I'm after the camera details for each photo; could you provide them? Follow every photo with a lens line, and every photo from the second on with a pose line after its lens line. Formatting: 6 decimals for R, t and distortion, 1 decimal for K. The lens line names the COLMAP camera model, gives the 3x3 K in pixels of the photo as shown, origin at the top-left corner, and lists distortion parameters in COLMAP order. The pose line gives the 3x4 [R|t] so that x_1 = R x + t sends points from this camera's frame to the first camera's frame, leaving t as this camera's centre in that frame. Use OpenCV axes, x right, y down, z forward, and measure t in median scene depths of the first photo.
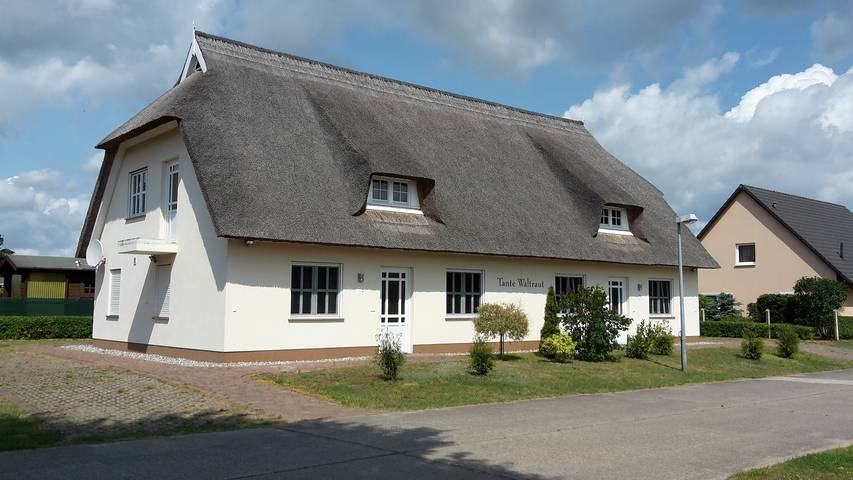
lens RADIAL K [[778.8, 0, 426.5], [0, 778.8, 240.0], [0, 0, 1]] dist [0.112462, -0.210993]
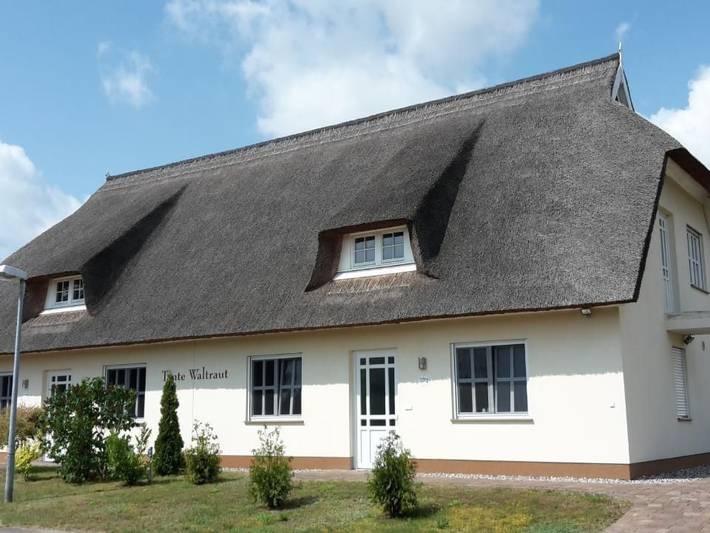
lens RADIAL K [[864.1, 0, 355.0], [0, 864.1, 266.5], [0, 0, 1]] dist [0.114854, -0.228793]
pose [[0.287627, -0.167582, -0.942967, 0.727396], [0.099072, 0.984497, -0.144744, 0.072743], [0.952605, -0.051789, 0.299770, 0.730041]]
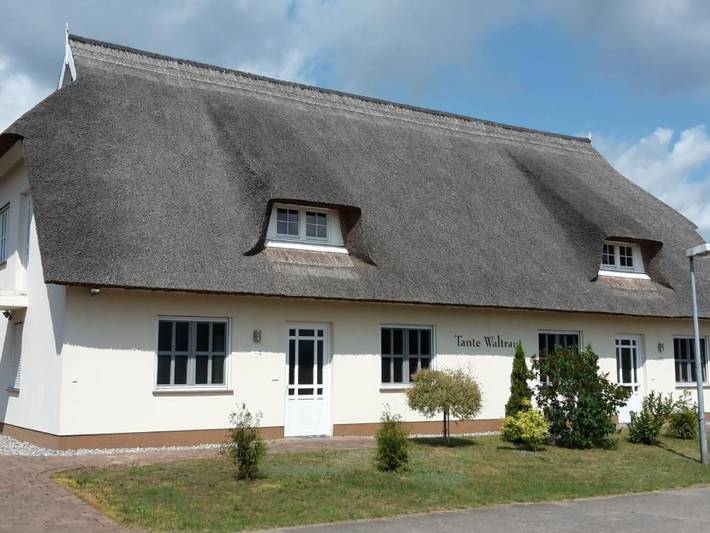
lens RADIAL K [[864.1, 0, 355.0], [0, 864.1, 266.5], [0, 0, 1]] dist [0.114854, -0.228793]
pose [[0.992287, -0.021304, -0.122118, 0.108560], [0.016414, 0.999028, -0.040911, 0.015571], [0.122871, 0.038591, 0.991672, 0.161241]]
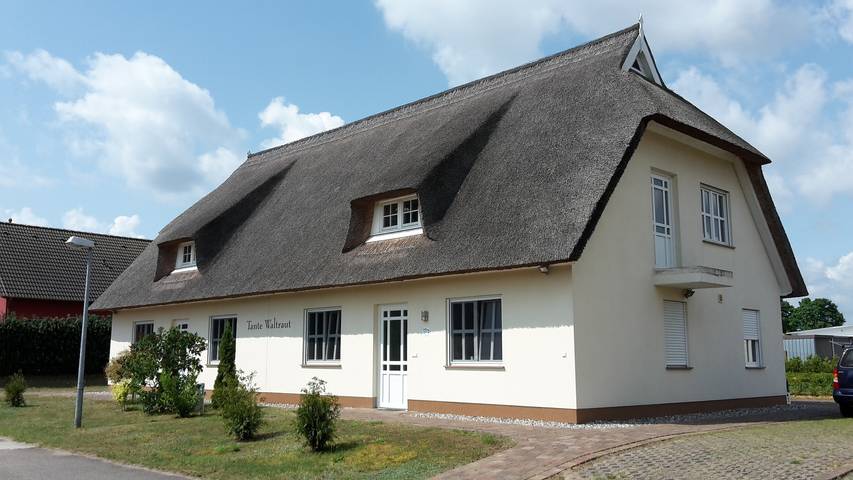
lens RADIAL K [[778.8, 0, 426.5], [0, 778.8, 240.0], [0, 0, 1]] dist [0.112462, -0.210993]
pose [[0.095251, -0.149465, -0.984168, 0.784831], [0.090360, 0.985880, -0.140980, 0.087083], [0.991344, -0.075501, 0.107412, 0.936476]]
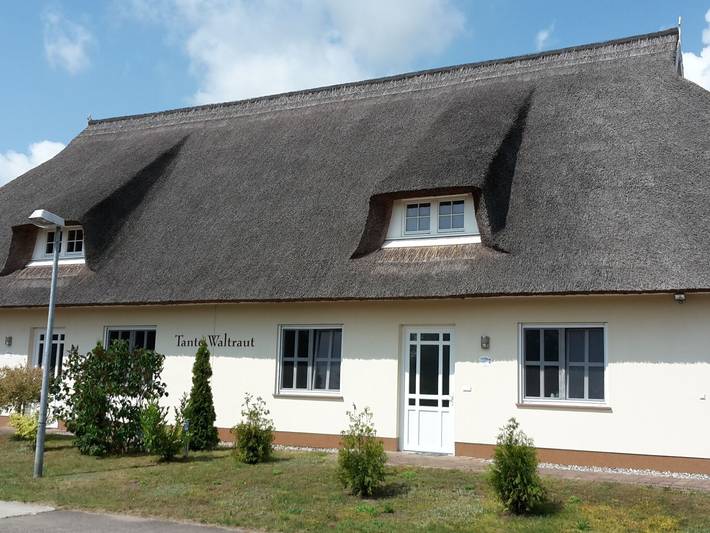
lens RADIAL K [[864.1, 0, 355.0], [0, 864.1, 266.5], [0, 0, 1]] dist [0.114854, -0.228793]
pose [[0.389852, -0.115243, -0.913638, 0.627851], [0.054603, 0.993286, -0.101990, 0.056941], [0.919257, -0.010126, 0.393527, 0.631252]]
